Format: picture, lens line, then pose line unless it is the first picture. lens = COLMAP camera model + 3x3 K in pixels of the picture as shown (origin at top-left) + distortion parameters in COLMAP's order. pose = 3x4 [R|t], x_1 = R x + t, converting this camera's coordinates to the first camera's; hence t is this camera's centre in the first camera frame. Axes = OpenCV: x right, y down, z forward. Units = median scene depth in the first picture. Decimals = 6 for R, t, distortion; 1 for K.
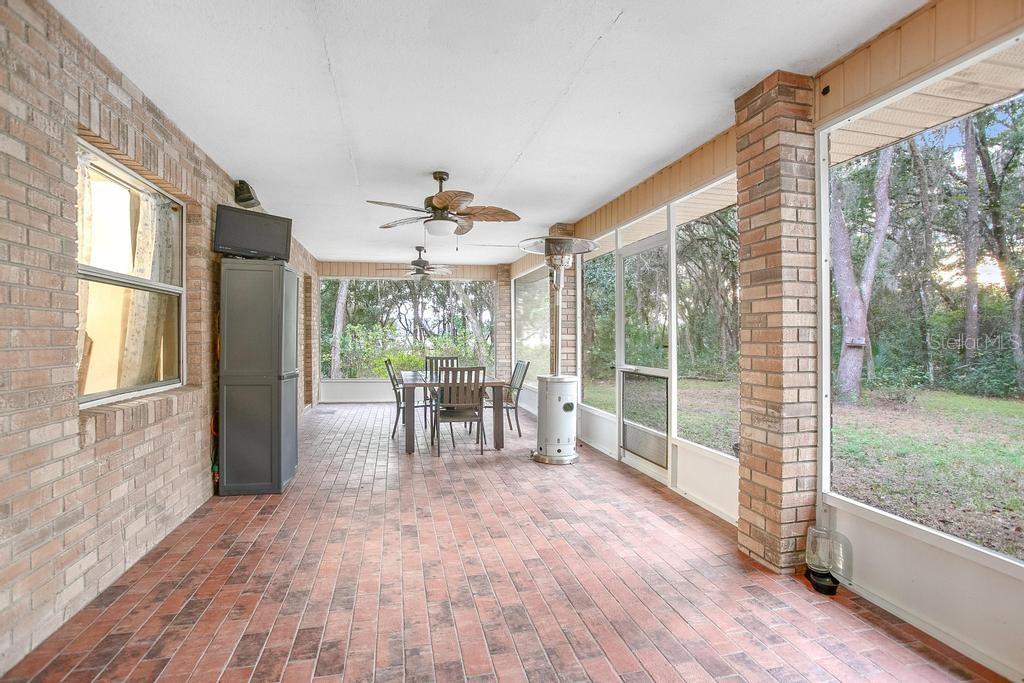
lens RADIAL K [[457.6, 0, 506.0], [0, 457.6, 341.8], [0, 0, 1]] dist [0.003371, 0.001024]
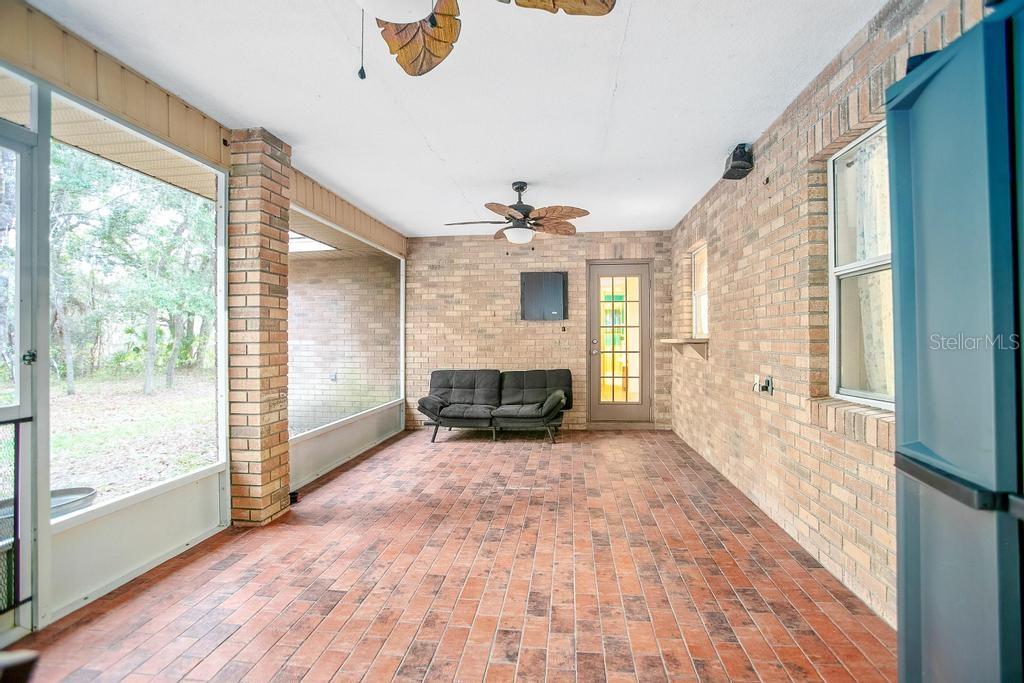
lens RADIAL K [[457.6, 0, 510.0], [0, 457.6, 336.8], [0, 0, 1]] dist [0.003371, 0.001024]
pose [[-0.933524, 0.011057, 0.358344, -0.497564], [0.012565, 0.999919, 0.001880, -0.007706], [-0.358294, 0.006257, -0.933588, 1.945108]]
